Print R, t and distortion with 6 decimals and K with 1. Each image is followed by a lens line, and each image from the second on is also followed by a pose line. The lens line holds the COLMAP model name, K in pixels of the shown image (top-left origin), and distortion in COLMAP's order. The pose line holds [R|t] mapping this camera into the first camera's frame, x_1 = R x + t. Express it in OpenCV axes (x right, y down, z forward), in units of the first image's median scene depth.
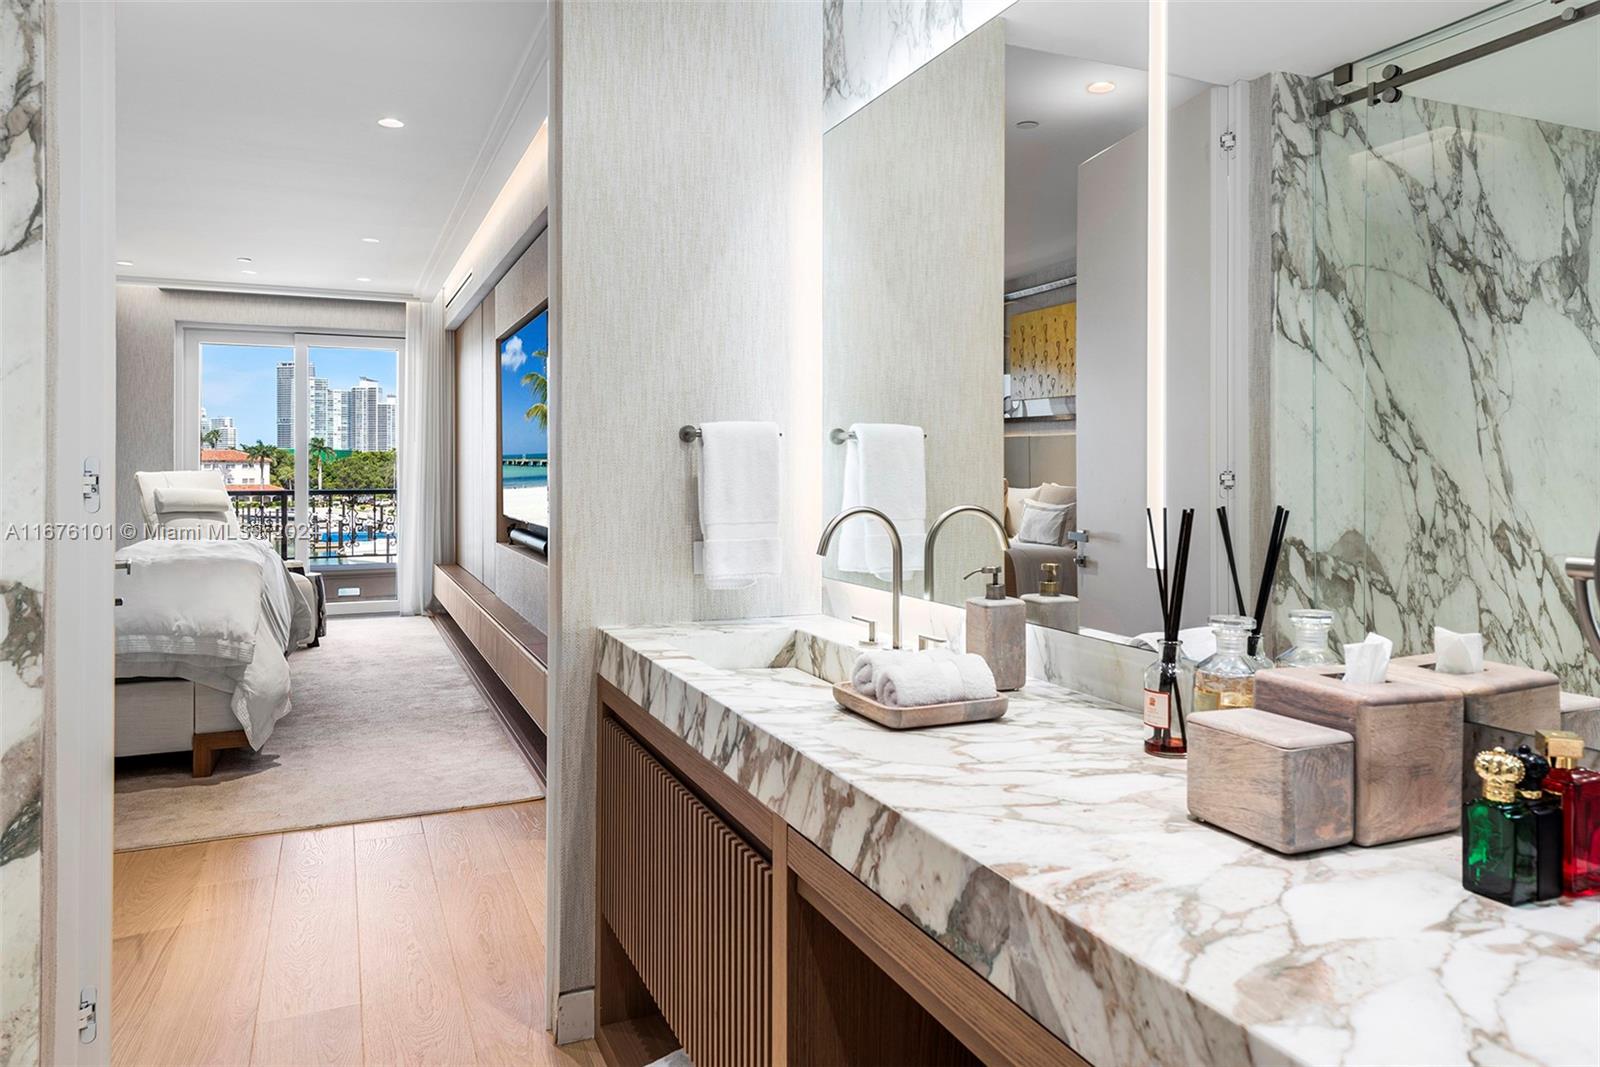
lens RADIAL K [[1088.8, 0, 838.4], [0, 1088.8, 471.0], [0, 0, 1]] dist [0.050856, 0.001875]
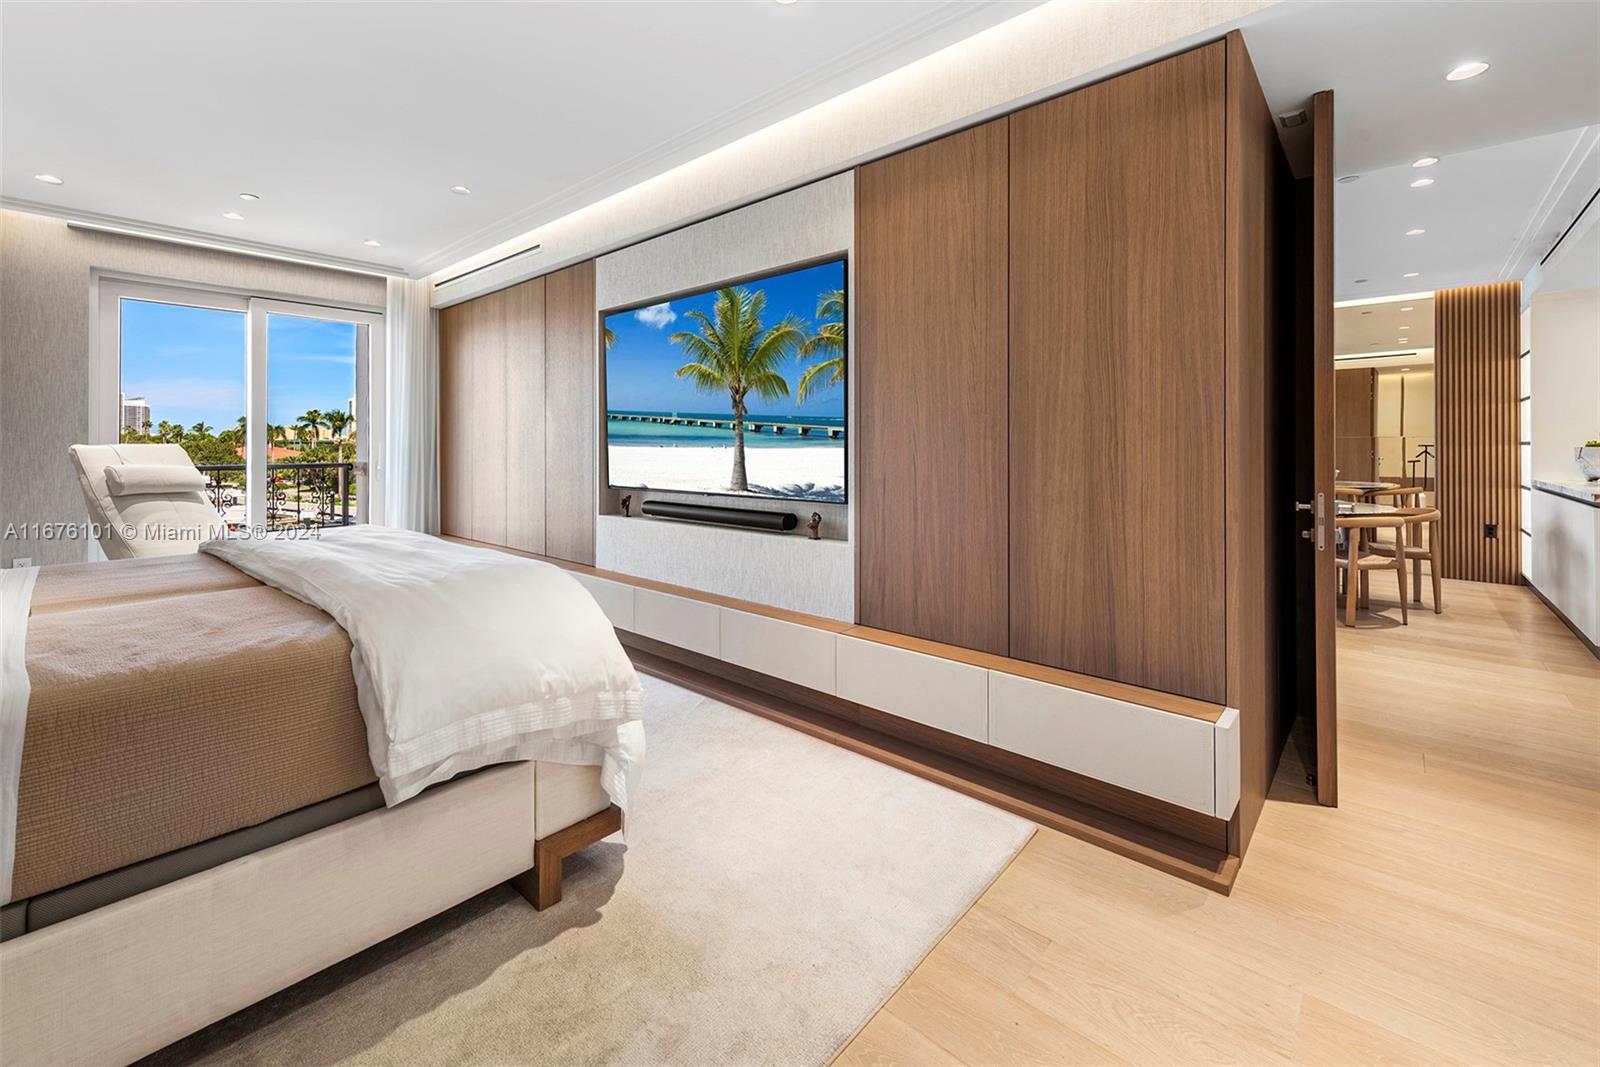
lens RADIAL K [[657.1, 0, 863.7], [0, 657.1, 445.8], [0, 0, 1]] dist [0.003507, -0.000038]
pose [[0.896954, -0.000781, 0.442123, -0.352731], [0.002976, 0.999986, -0.004272, 0.005706], [-0.442114, 0.005148, 0.896944, 0.349085]]
